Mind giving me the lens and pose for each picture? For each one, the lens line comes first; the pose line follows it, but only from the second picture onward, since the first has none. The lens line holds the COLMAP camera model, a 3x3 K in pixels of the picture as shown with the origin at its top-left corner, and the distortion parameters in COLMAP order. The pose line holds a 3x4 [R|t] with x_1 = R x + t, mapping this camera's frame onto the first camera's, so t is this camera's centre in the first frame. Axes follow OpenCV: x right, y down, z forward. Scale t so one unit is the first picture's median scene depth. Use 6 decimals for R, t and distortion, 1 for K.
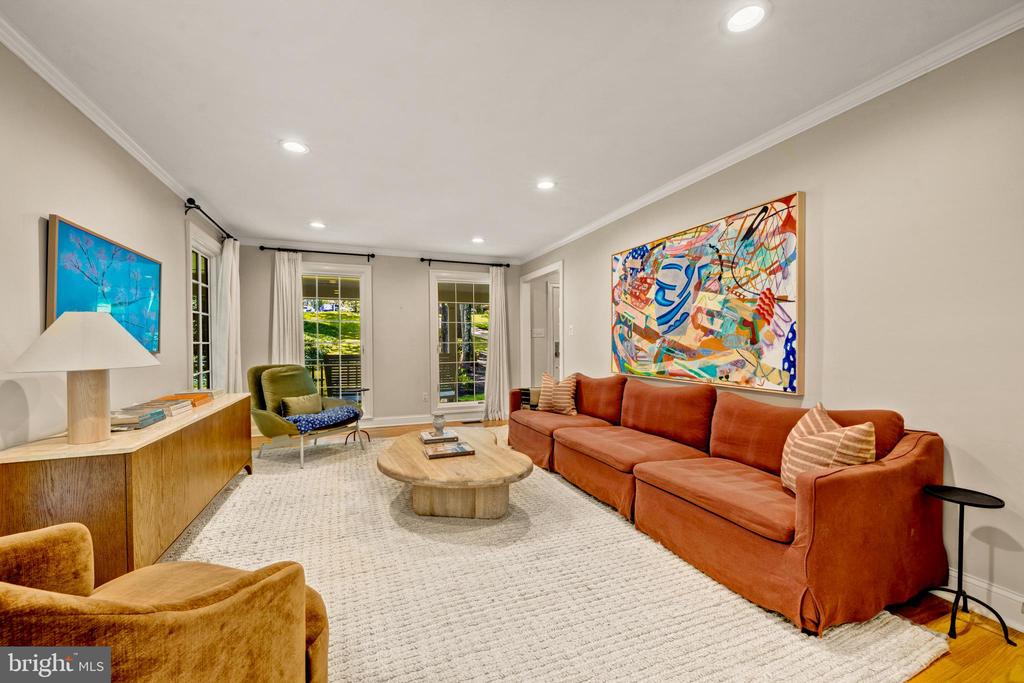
lens RADIAL K [[409.1, 0, 508.8], [0, 409.1, 347.4], [0, 0, 1]] dist [-0.002120, 0.000068]
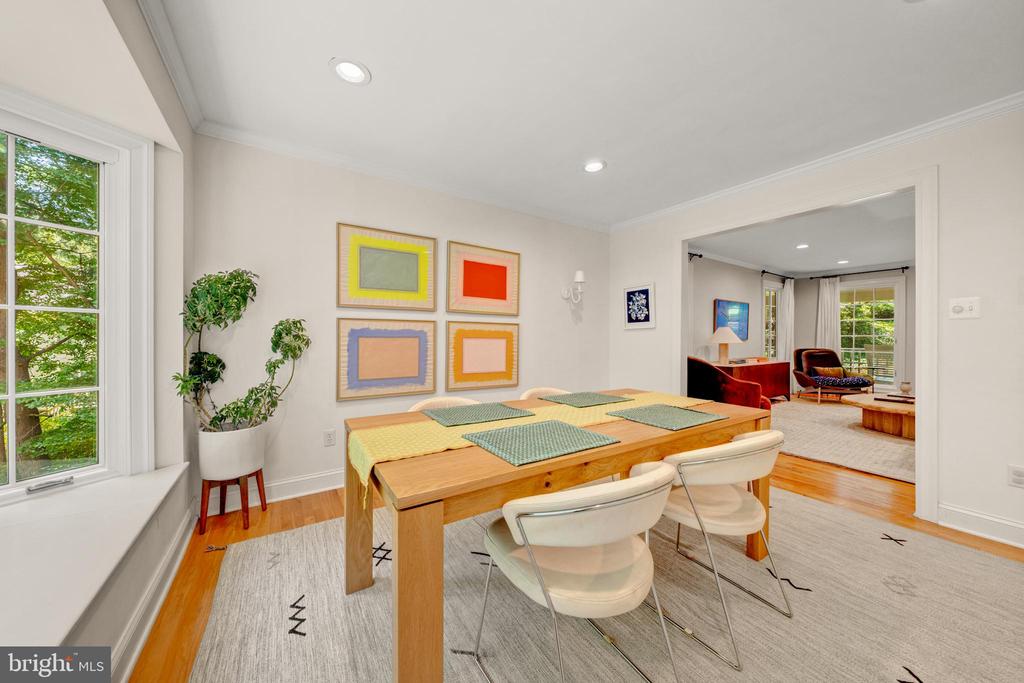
lens RADIAL K [[348.1, 0, 507.0], [0, 348.1, 341.0], [0, 0, 1]] dist [-0.000924, 0.000205]
pose [[0.210009, 0.019879, -0.977497, 0.644012], [-0.008583, 0.999792, 0.018489, -0.003614], [0.977662, 0.004507, 0.210136, -0.621286]]
